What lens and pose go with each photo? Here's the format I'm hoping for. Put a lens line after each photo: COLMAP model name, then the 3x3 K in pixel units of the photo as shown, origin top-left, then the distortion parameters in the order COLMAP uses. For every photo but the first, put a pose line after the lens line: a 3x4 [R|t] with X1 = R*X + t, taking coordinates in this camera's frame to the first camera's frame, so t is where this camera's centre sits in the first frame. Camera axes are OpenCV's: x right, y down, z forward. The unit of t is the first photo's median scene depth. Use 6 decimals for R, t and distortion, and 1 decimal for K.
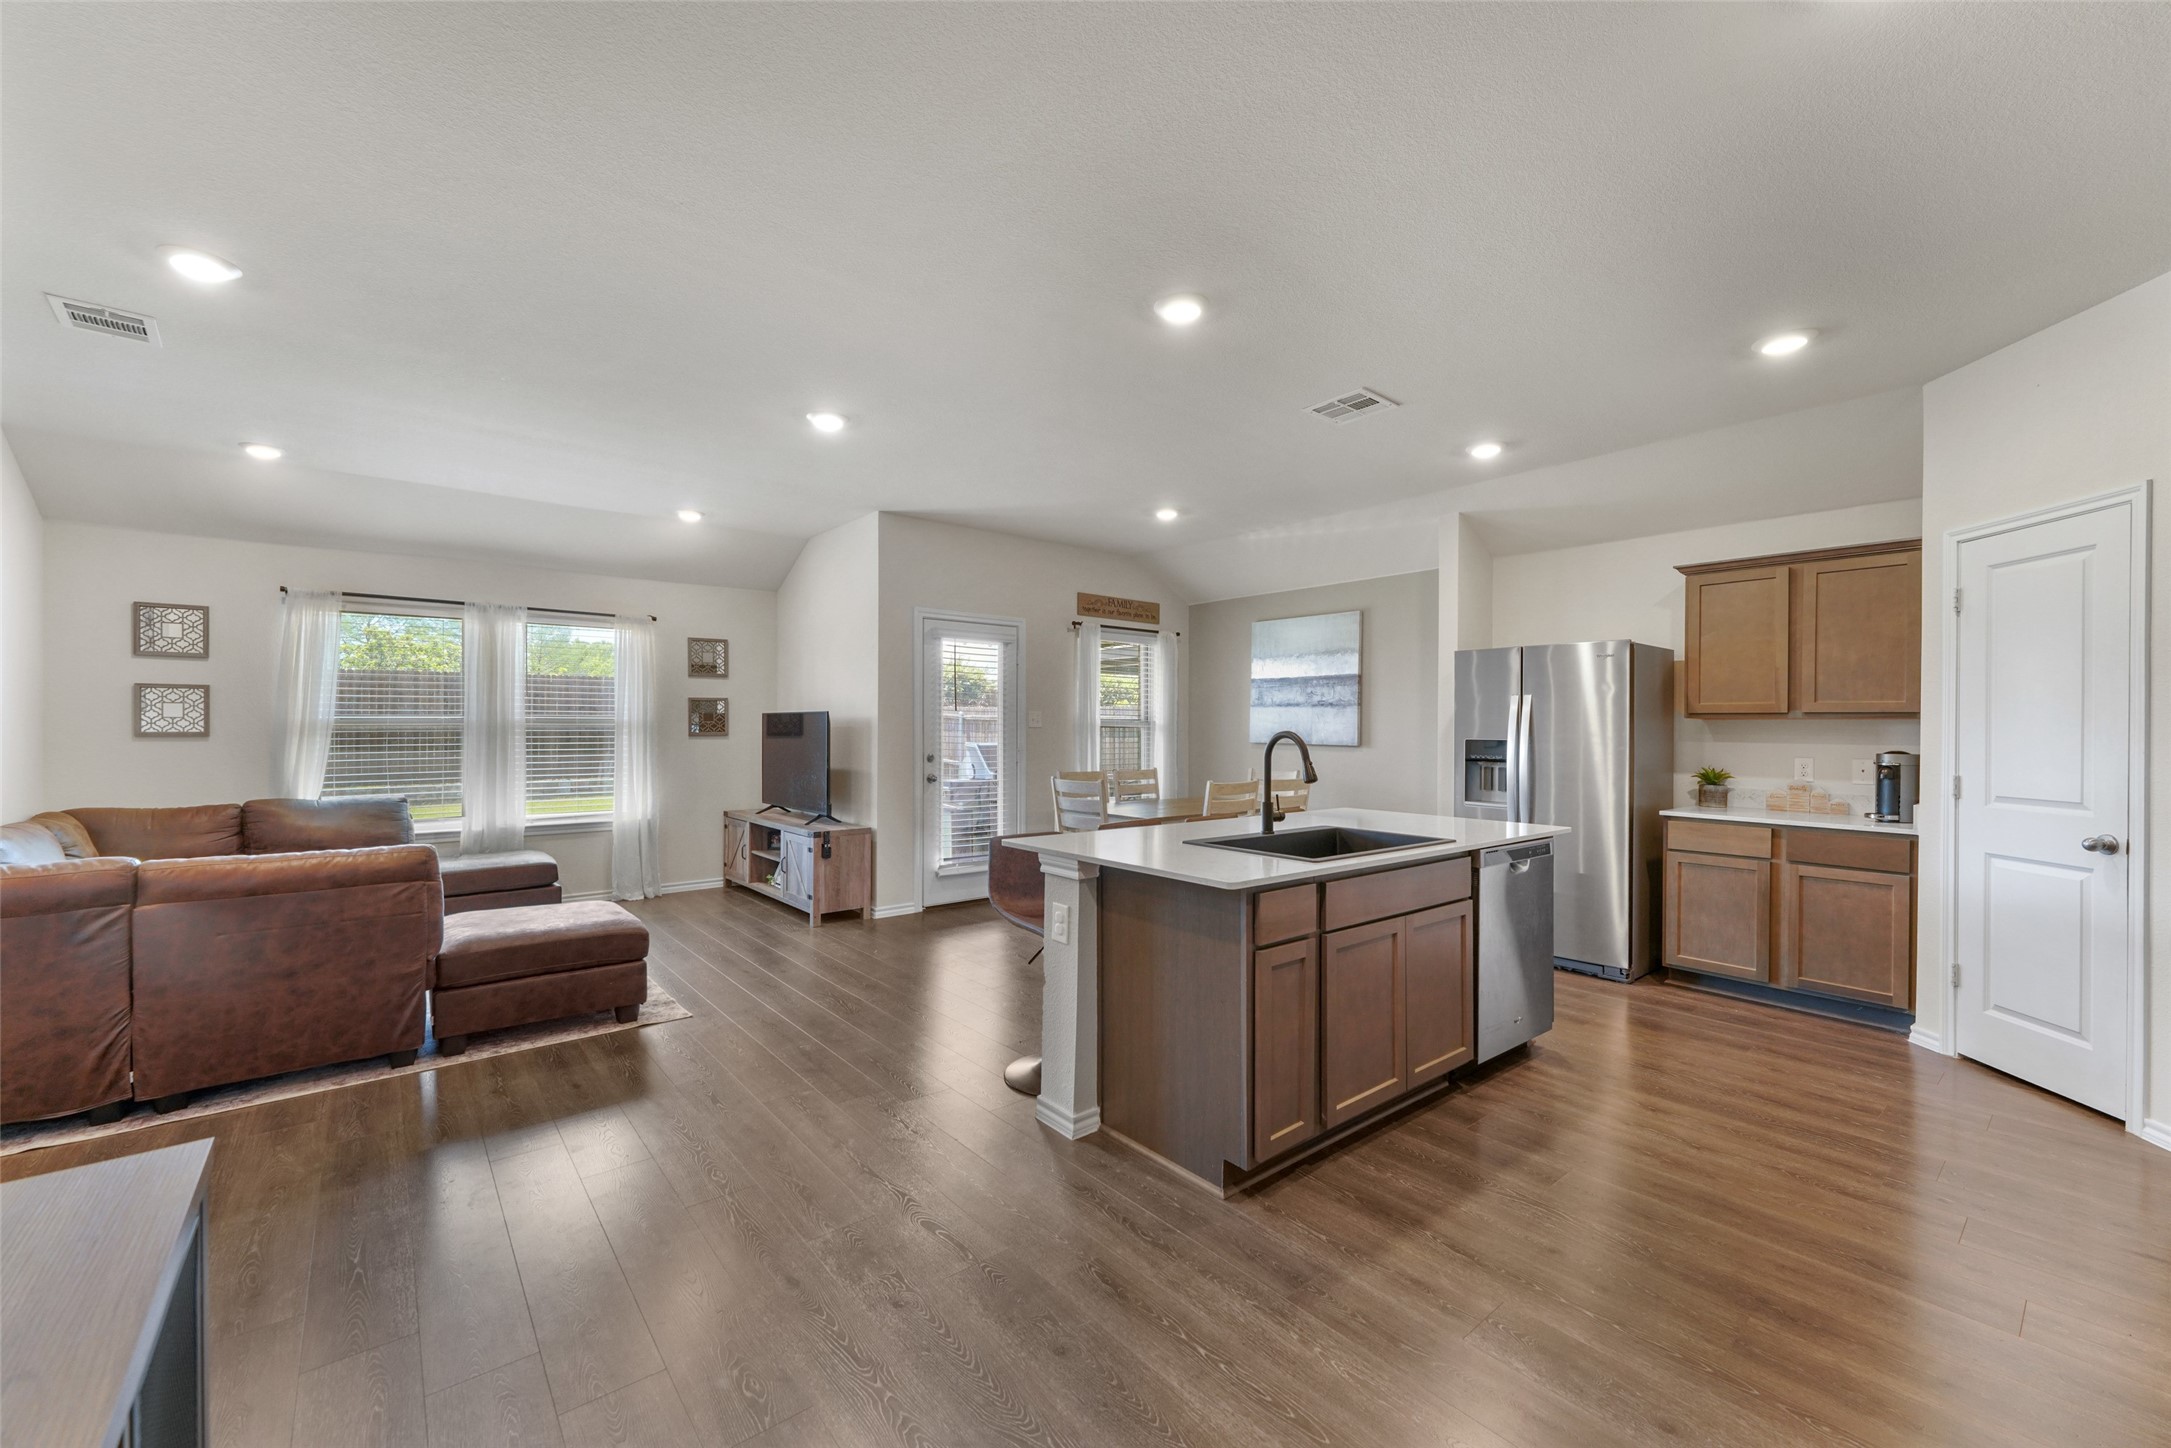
lens RADIAL K [[853.7, 0, 1069.8], [0, 853.7, 725.9], [0, 0, 1]] dist [0.003428, -0.000431]
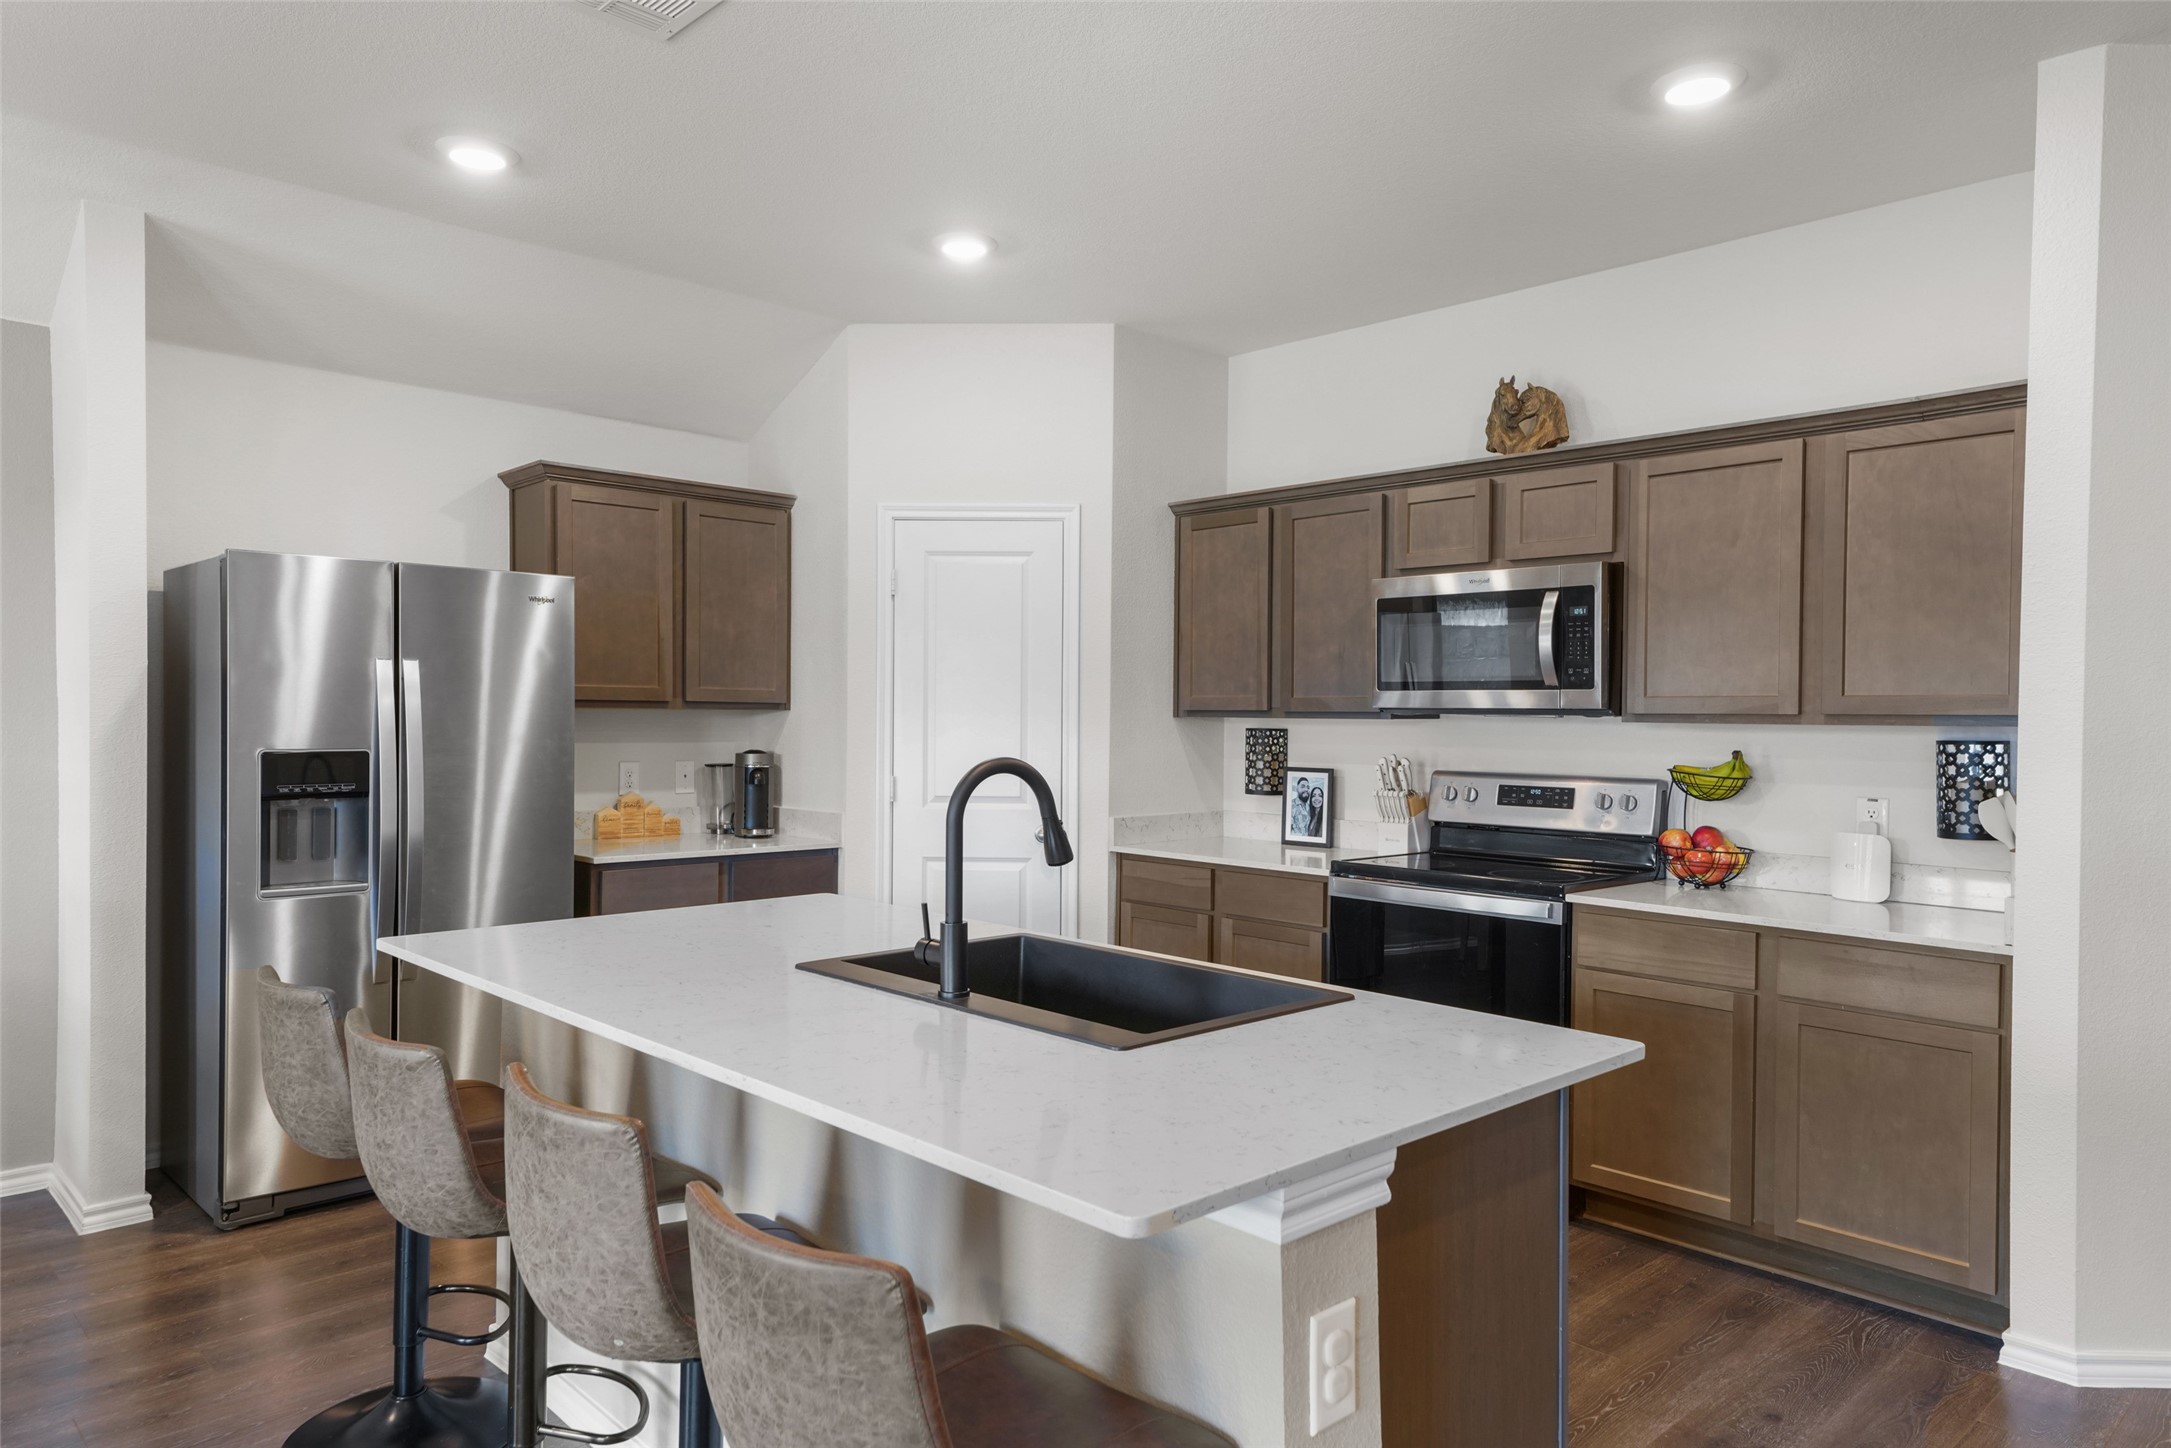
lens RADIAL K [[1388.4, 0, 1073.4], [0, 1388.4, 727.6], [0, 0, 1]] dist [0.059600, -0.026454]
pose [[-0.083052, -0.018154, 0.996380, -0.272463], [-0.011089, 0.999789, 0.017292, -0.013287], [-0.996484, -0.009613, -0.083236, 0.575138]]
